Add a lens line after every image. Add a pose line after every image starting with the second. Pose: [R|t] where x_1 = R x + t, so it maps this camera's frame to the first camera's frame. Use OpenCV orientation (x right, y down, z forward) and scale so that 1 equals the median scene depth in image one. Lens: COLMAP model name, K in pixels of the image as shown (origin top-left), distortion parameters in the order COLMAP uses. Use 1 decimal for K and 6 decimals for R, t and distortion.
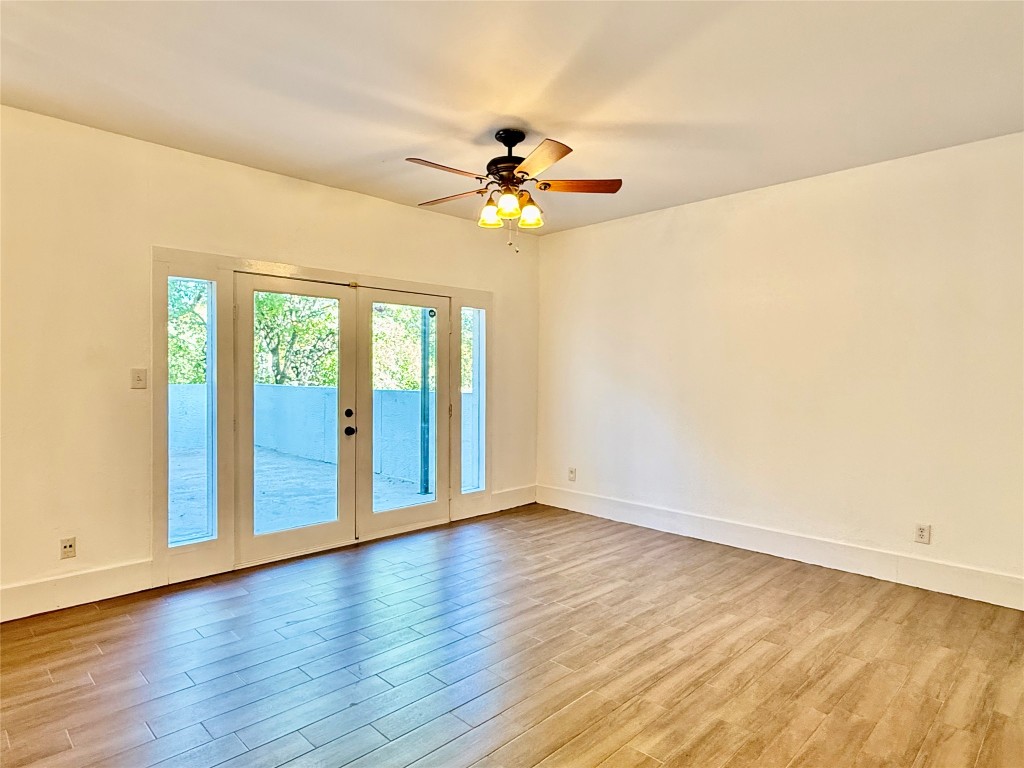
lens RADIAL K [[586.3, 0, 512.0], [0, 586.3, 384.0], [0, 0, 1]] dist [-0.001478, -0.000033]
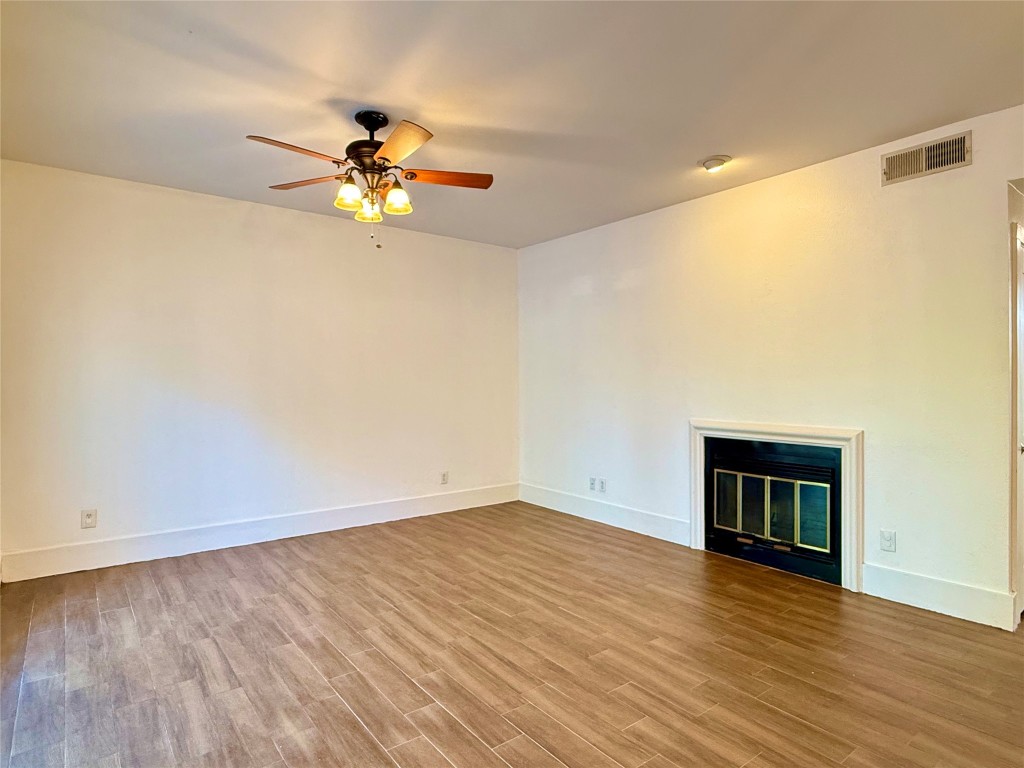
lens RADIAL K [[573.0, 0, 512.0], [0, 573.0, 384.0], [0, 0, 1]] dist [-0.001132, -0.001025]
pose [[0.124568, -0.013658, 0.992117, -0.752608], [0.018788, 0.999758, 0.011404, -0.010024], [-0.992033, 0.017220, 0.124795, 0.586559]]
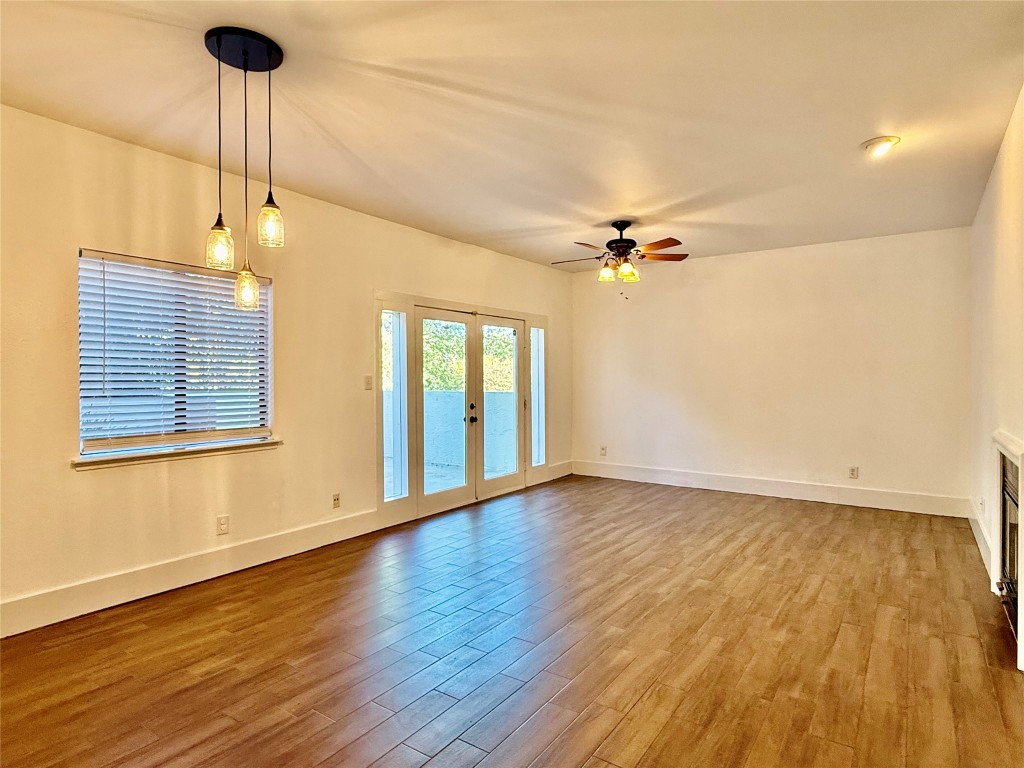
lens RADIAL K [[573.0, 0, 512.0], [0, 573.0, 384.0], [0, 0, 1]] dist [-0.001132, -0.001025]
pose [[0.984692, -0.010690, 0.173974, -0.483715], [0.011609, 0.999924, -0.004263, 0.004257], [-0.173915, 0.006218, 0.984741, -0.386977]]
